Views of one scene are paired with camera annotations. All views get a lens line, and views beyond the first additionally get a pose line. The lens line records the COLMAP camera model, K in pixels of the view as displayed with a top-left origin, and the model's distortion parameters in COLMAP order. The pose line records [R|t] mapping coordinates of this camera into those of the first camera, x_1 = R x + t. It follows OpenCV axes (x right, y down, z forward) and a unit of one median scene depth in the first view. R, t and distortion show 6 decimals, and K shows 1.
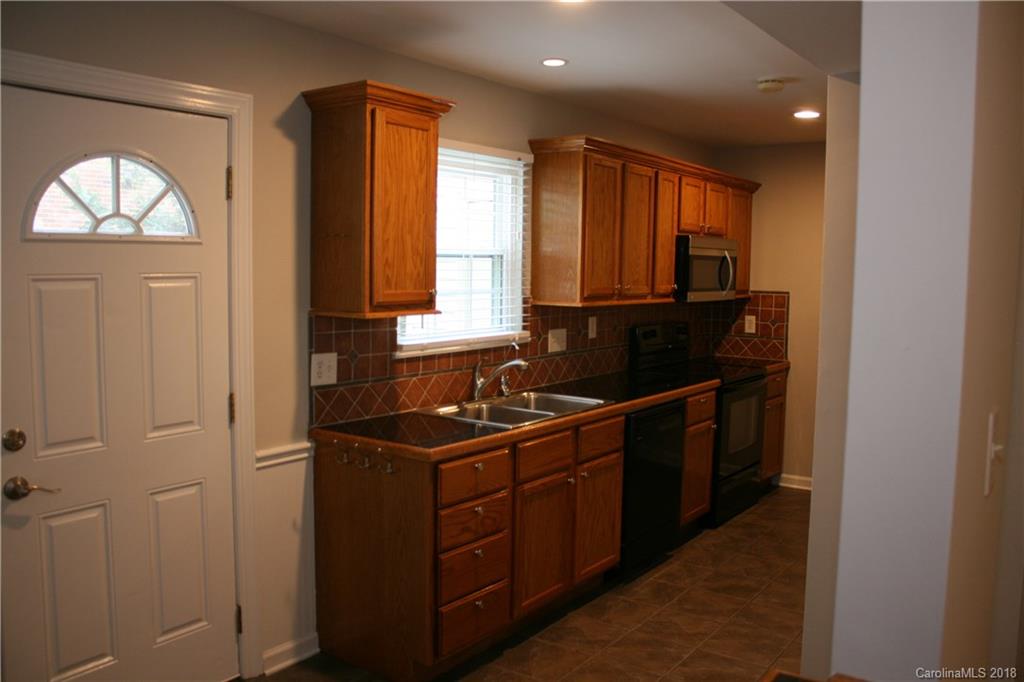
lens RADIAL K [[839.4, 0, 512.0], [0, 839.4, 341.0], [0, 0, 1]] dist [-0.166785, 0.130140]
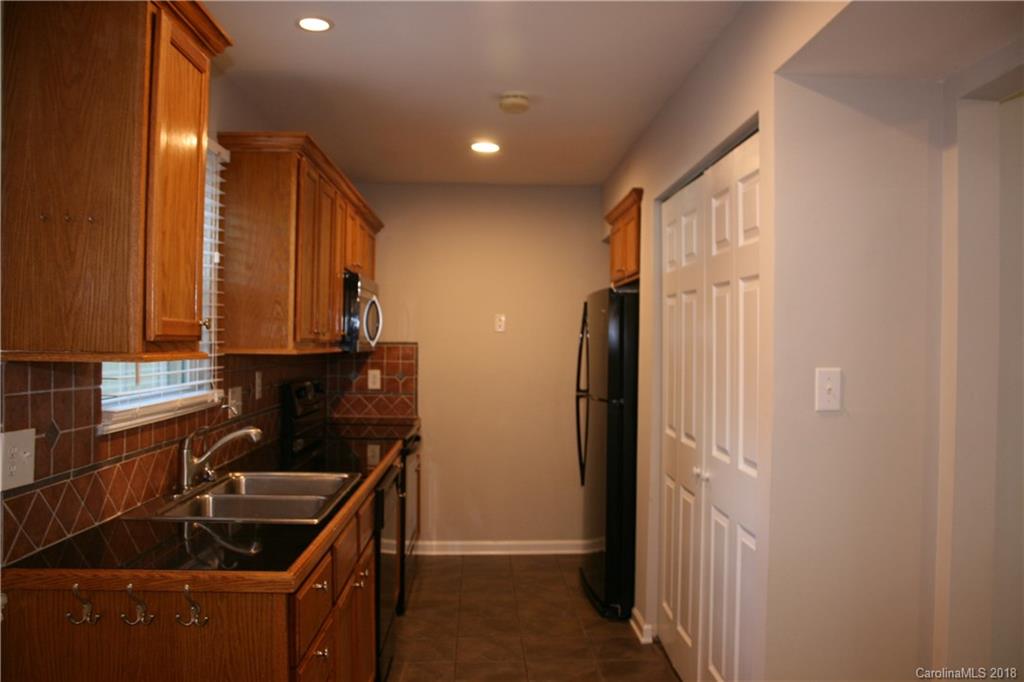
lens RADIAL K [[839.4, 0, 512.0], [0, 839.4, 341.0], [0, 0, 1]] dist [-0.166785, 0.130140]
pose [[0.783063, -0.004419, 0.621926, -0.258481], [0.055683, 0.996457, -0.063030, 0.006345], [-0.619444, 0.083987, 0.780535, 0.317652]]
